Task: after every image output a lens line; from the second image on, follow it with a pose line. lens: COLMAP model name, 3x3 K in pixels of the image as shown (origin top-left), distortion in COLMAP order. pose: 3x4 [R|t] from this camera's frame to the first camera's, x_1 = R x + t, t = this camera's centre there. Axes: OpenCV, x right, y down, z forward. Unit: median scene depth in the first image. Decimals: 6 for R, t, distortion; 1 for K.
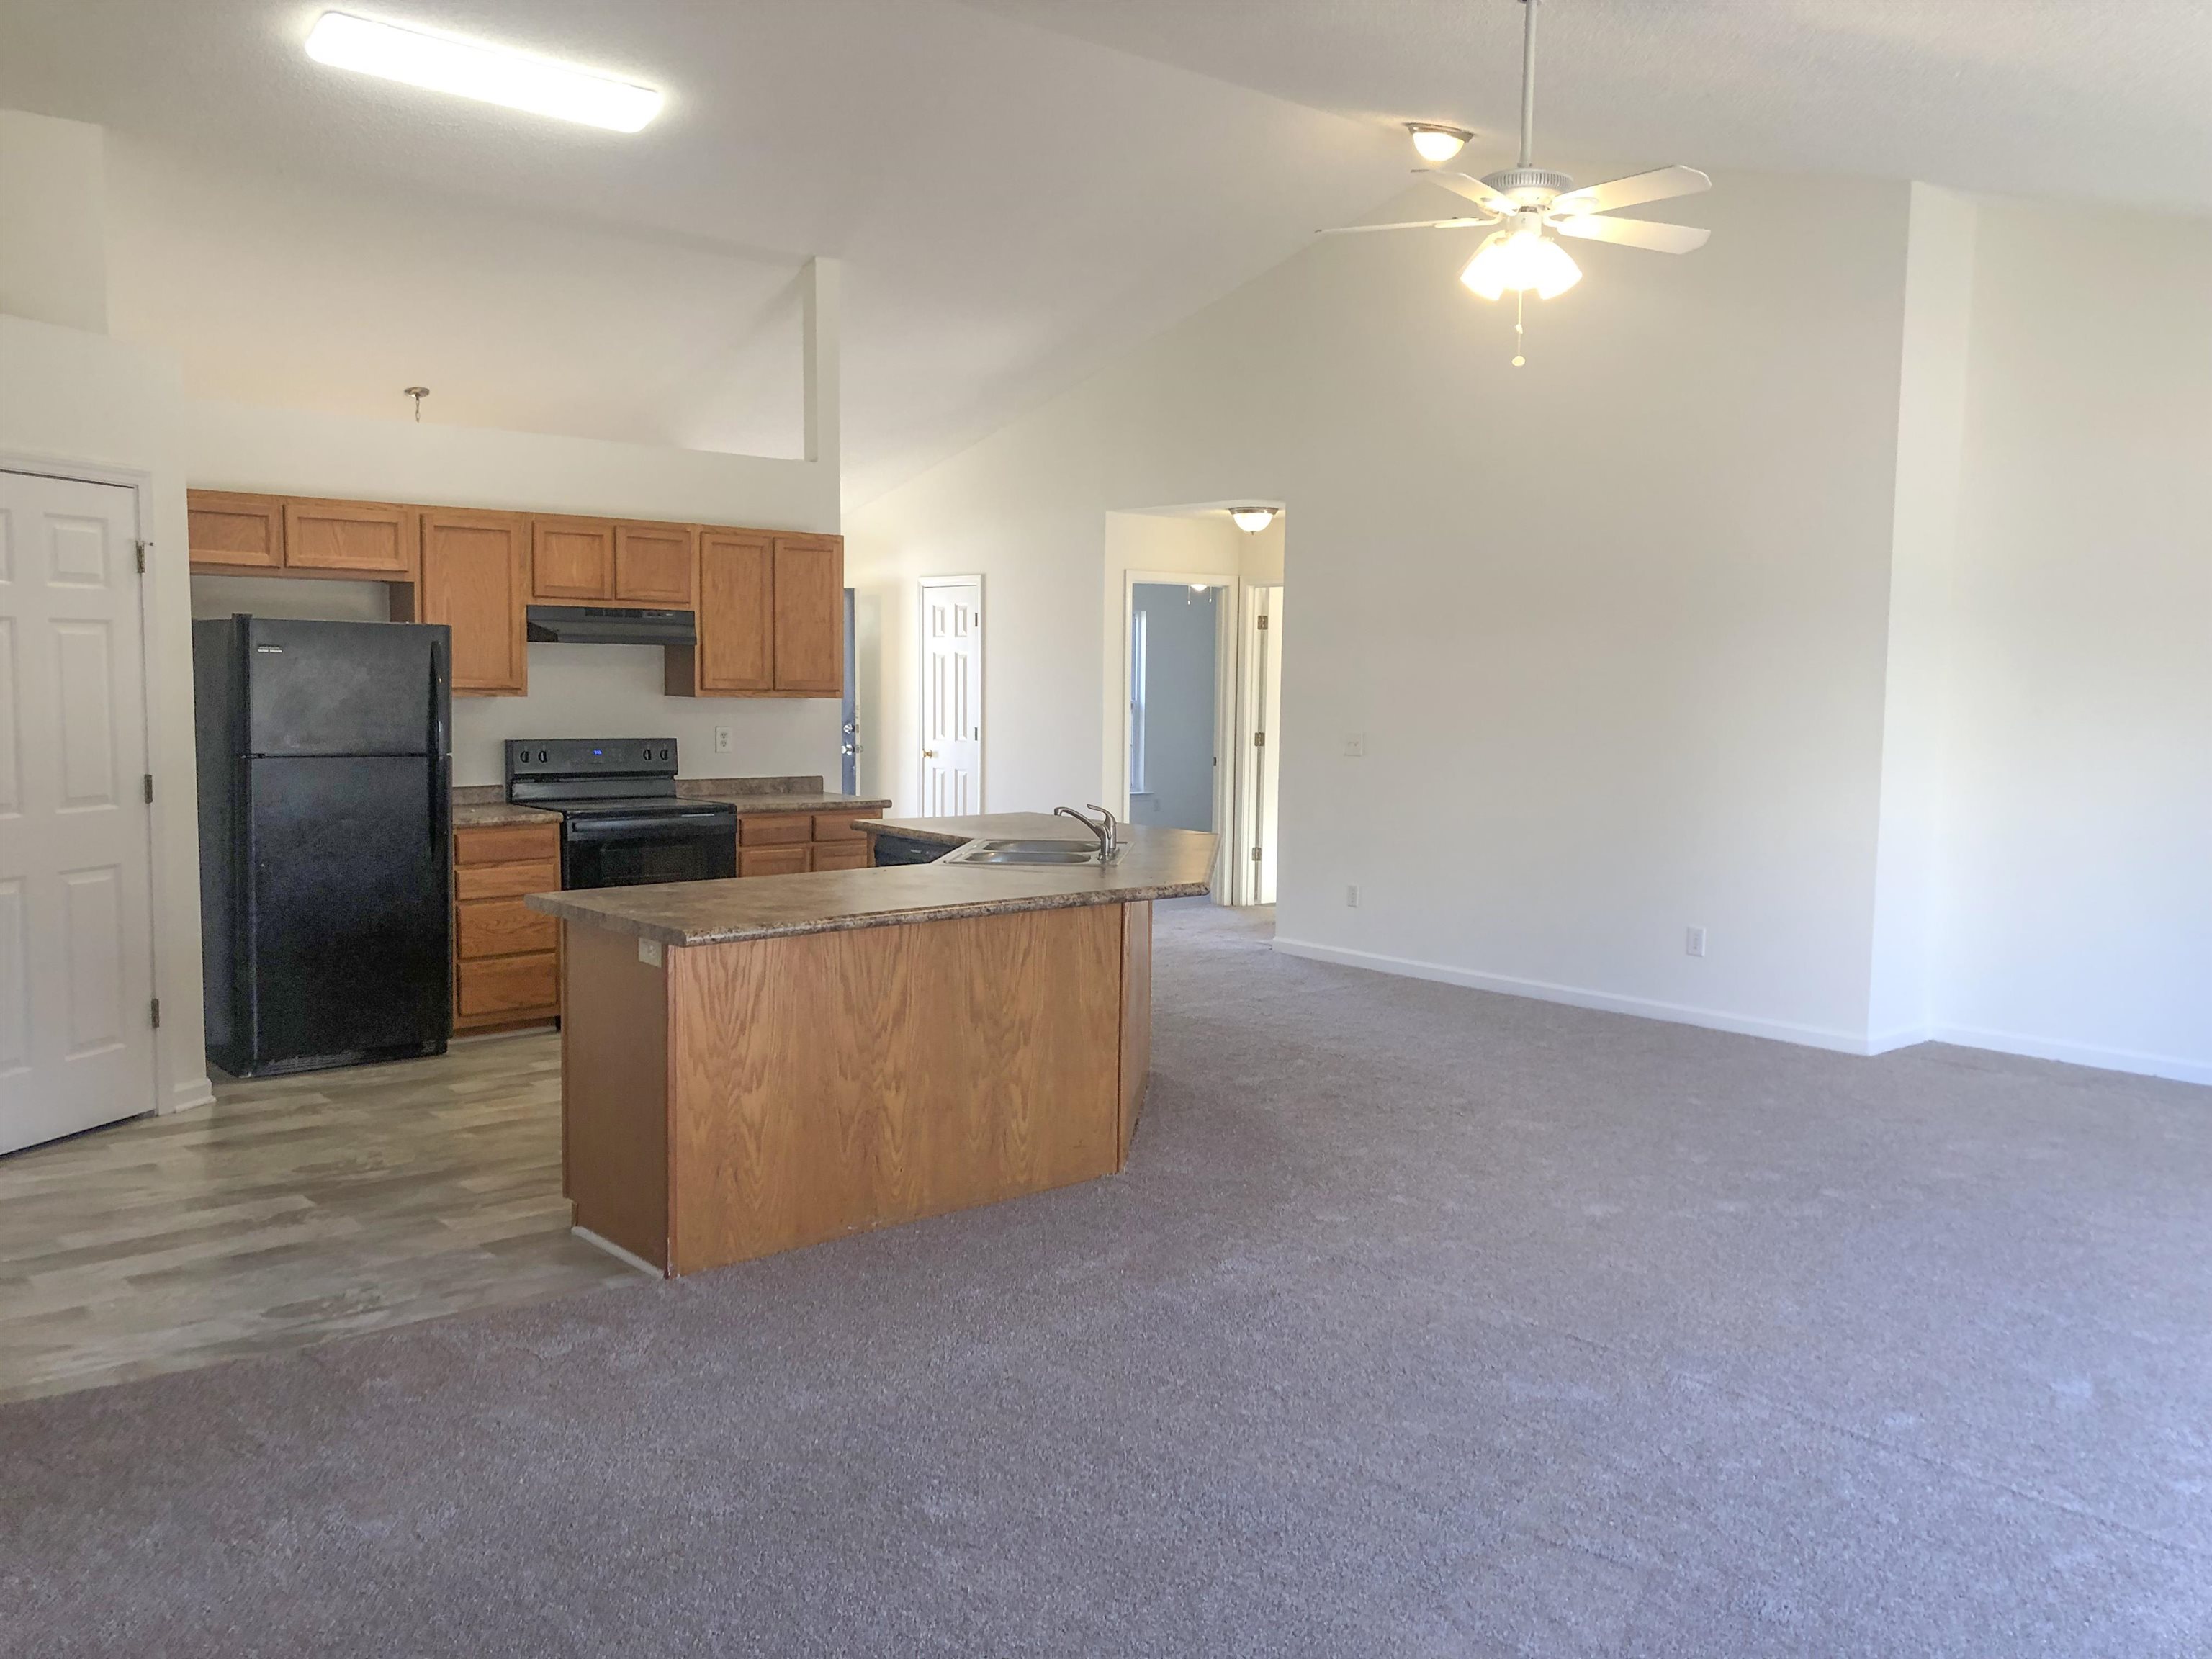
lens RADIAL K [[1830.2, 0, 1106.0], [0, 1830.2, 829.5], [0, 0, 1]] dist [-0.008095, -0.002507]
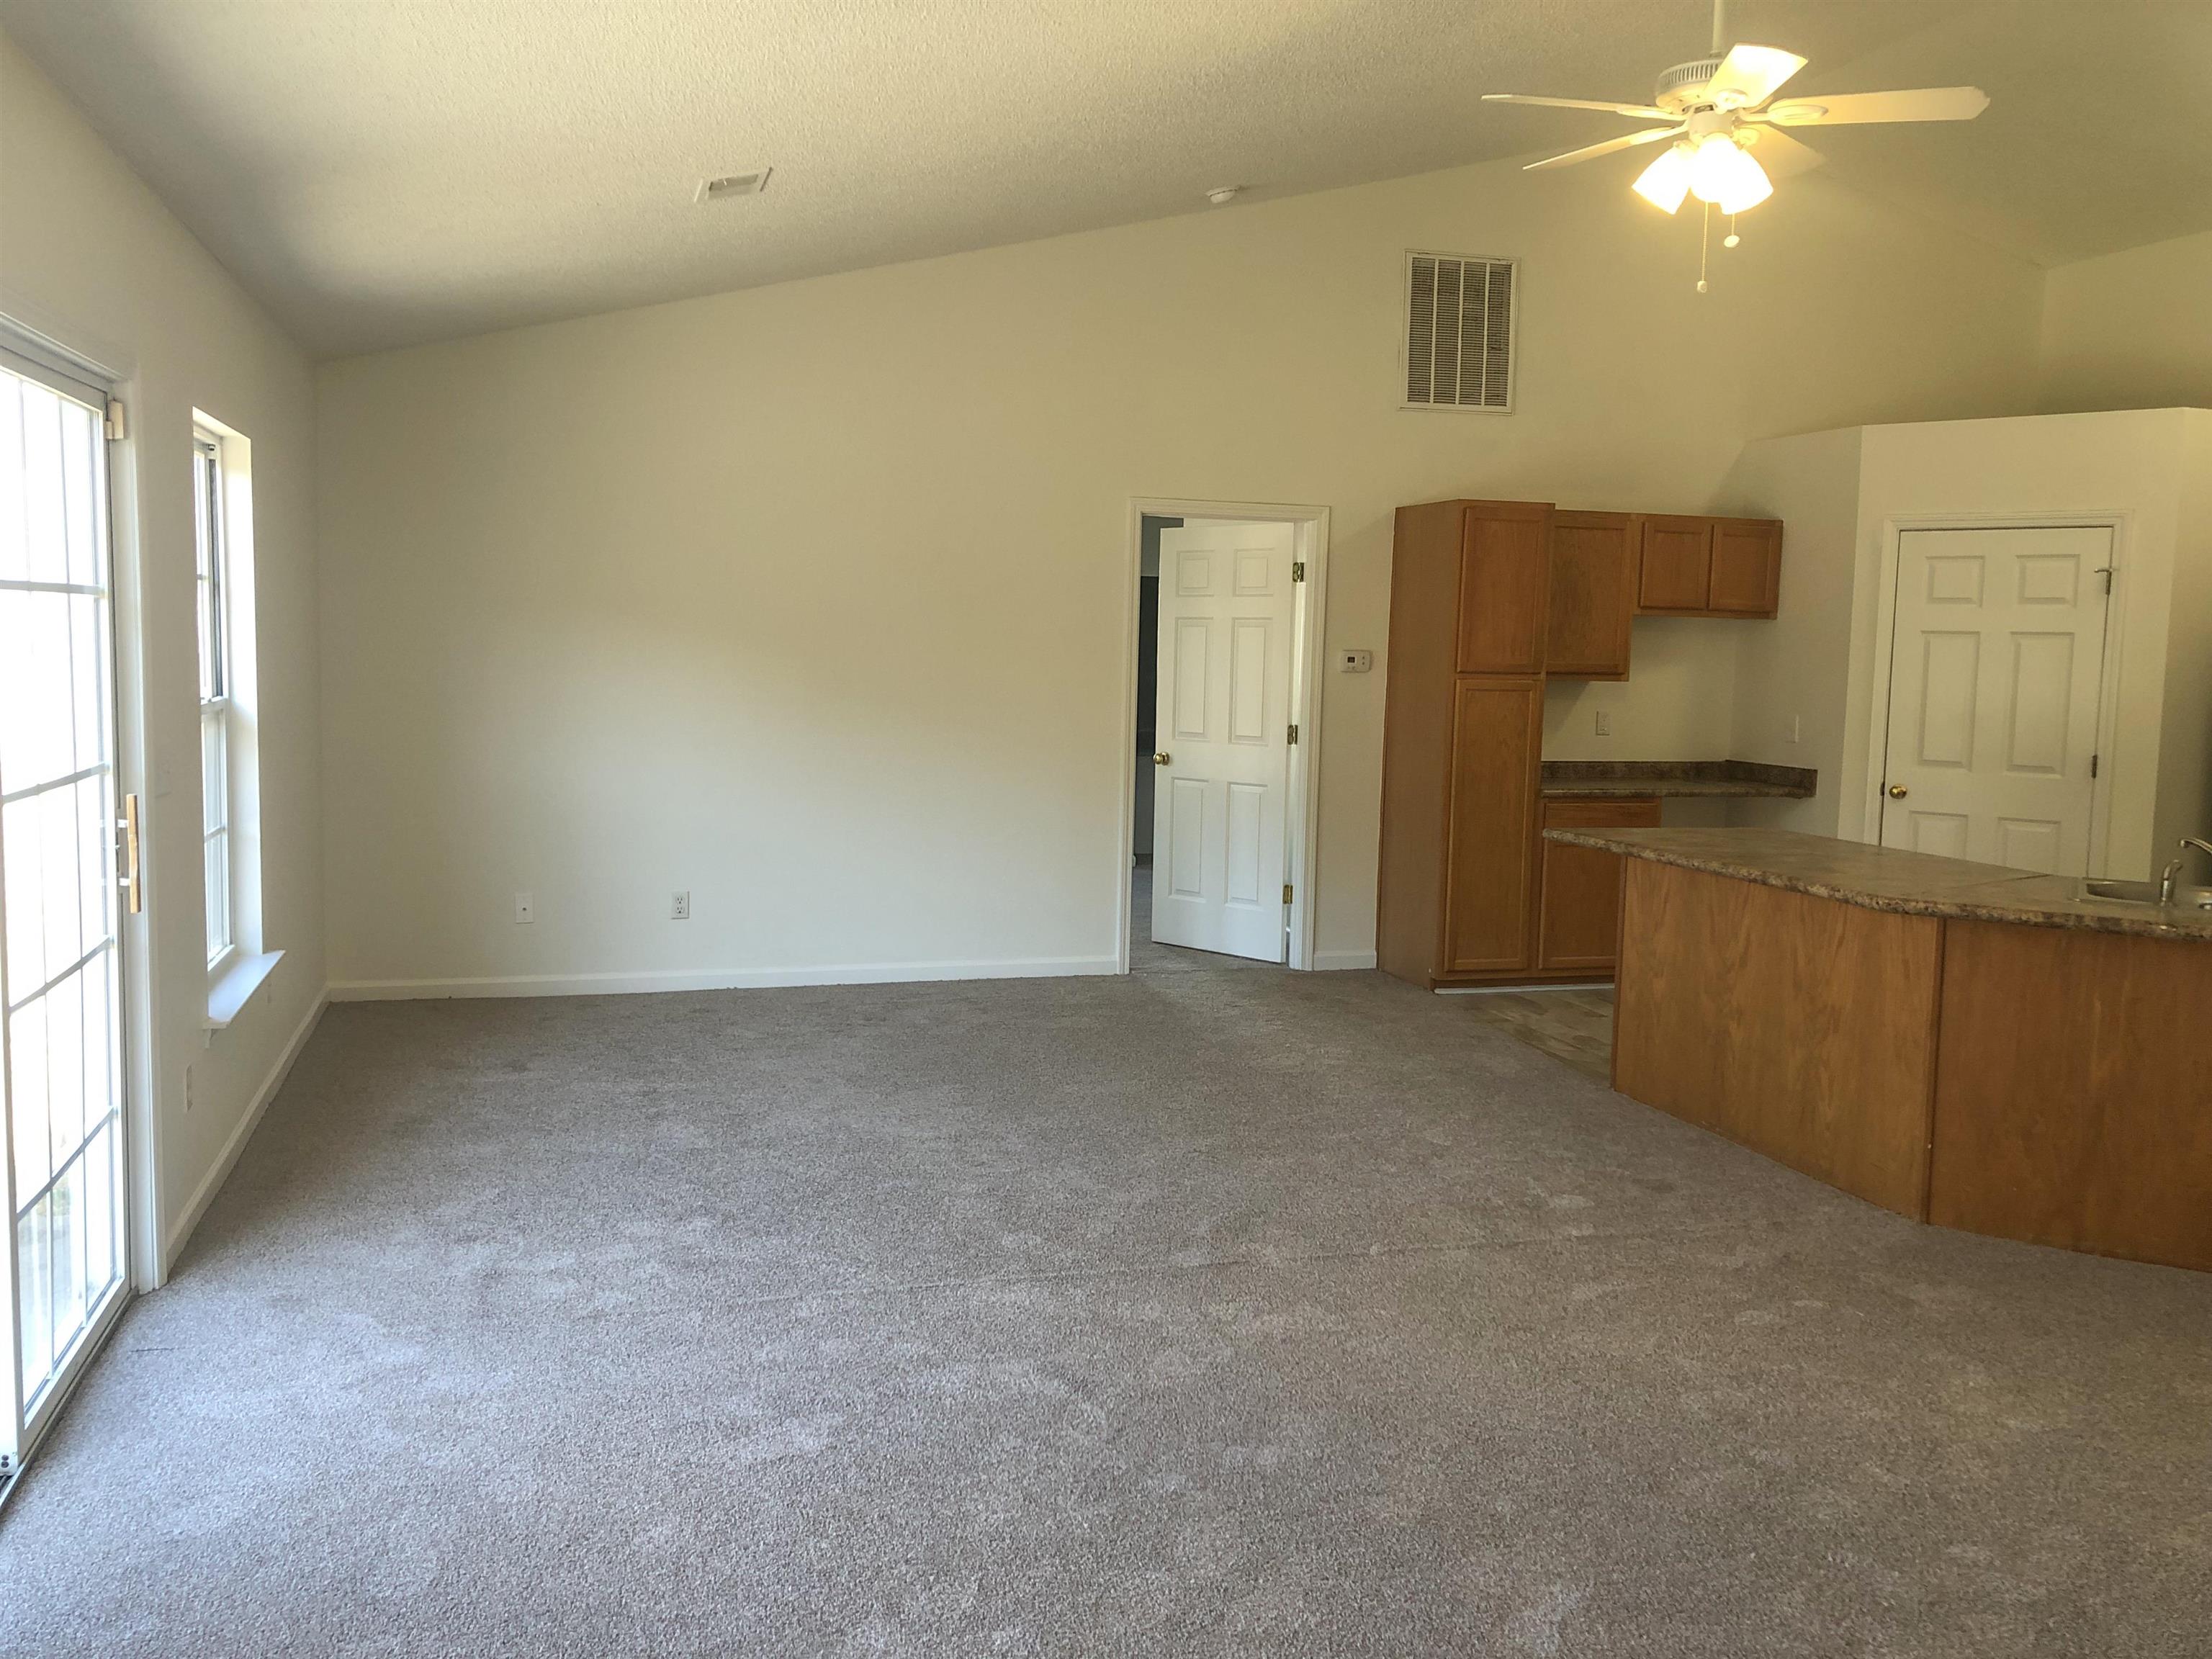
lens RADIAL K [[1840.5, 0, 1160.9], [0, 1840.5, 783.9], [0, 0, 1]] dist [0.175457, -0.152920]
pose [[-0.390683, 0.048765, -0.919233, 1.048254], [-0.111961, 0.988665, 0.100032, -0.079486], [0.913691, 0.141999, -0.380794, 1.045264]]
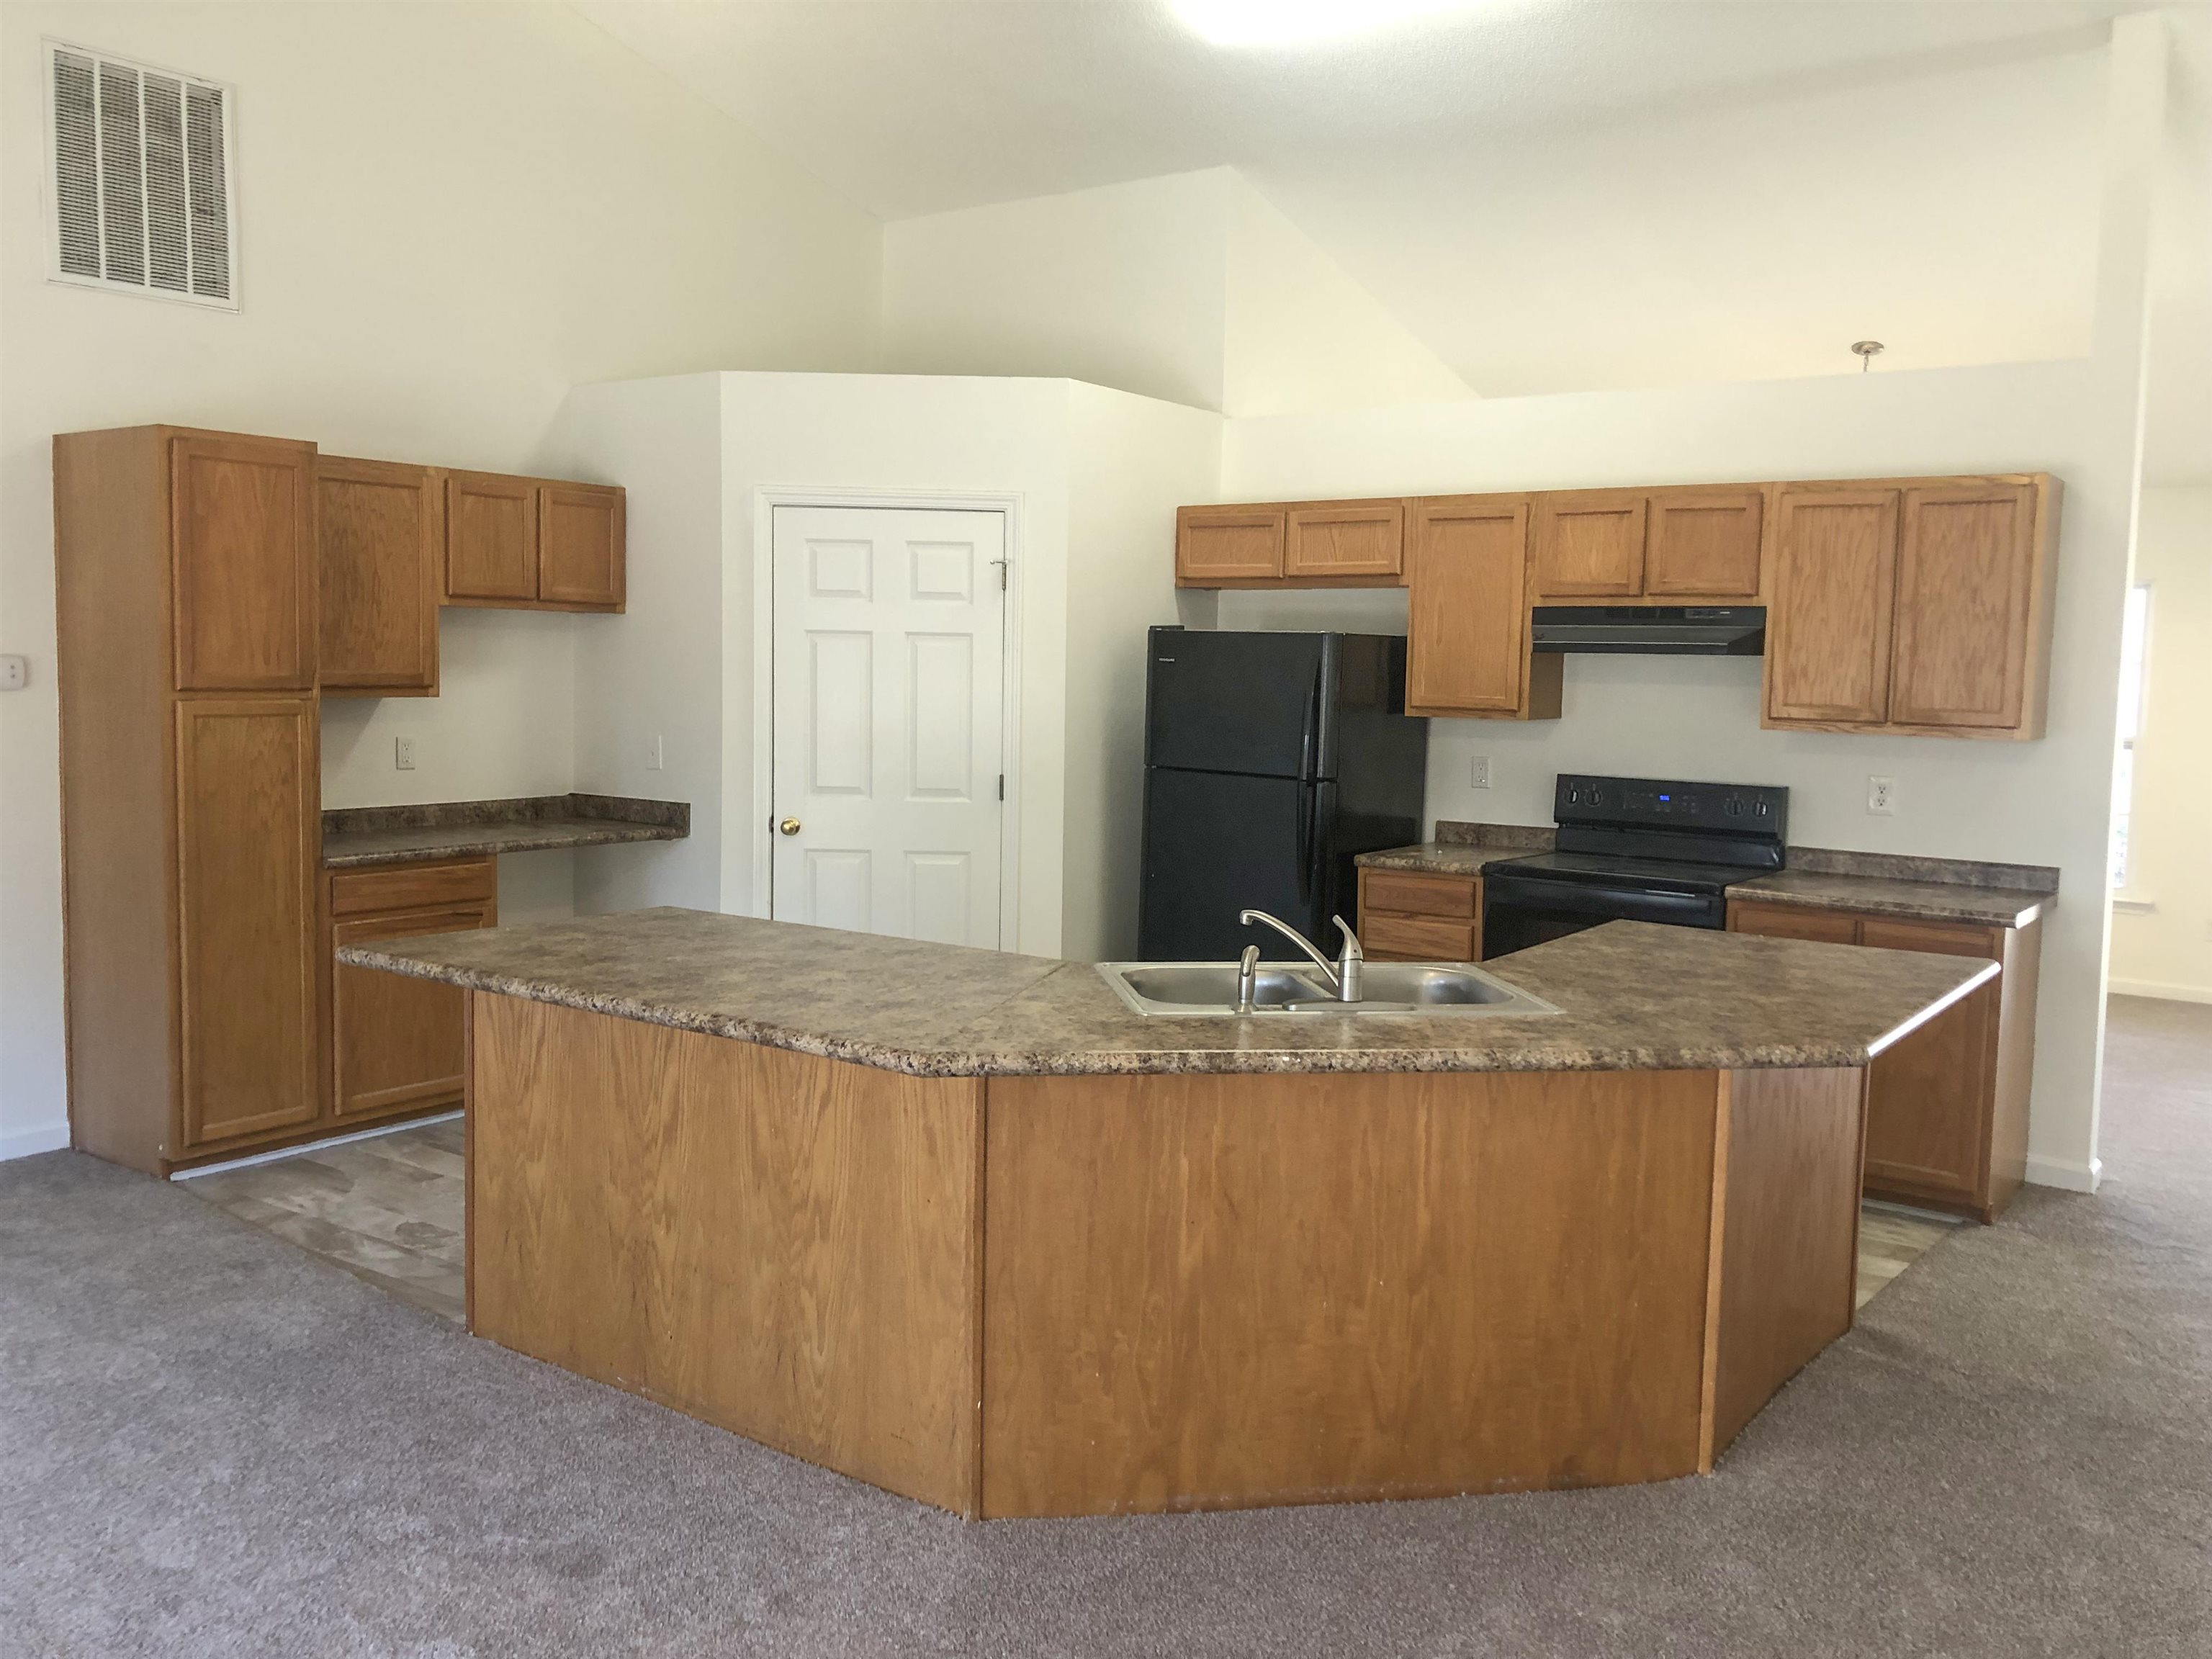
lens RADIAL K [[1799.0, 0, 1159.2], [0, 1799.0, 804.8], [0, 0, 1]] dist [0.002840, -0.019294]
pose [[0.239335, 0.068514, -0.968517, 0.610194], [-0.099797, 0.993960, 0.045653, -0.081120], [0.965795, 0.085729, 0.244727, 0.953689]]
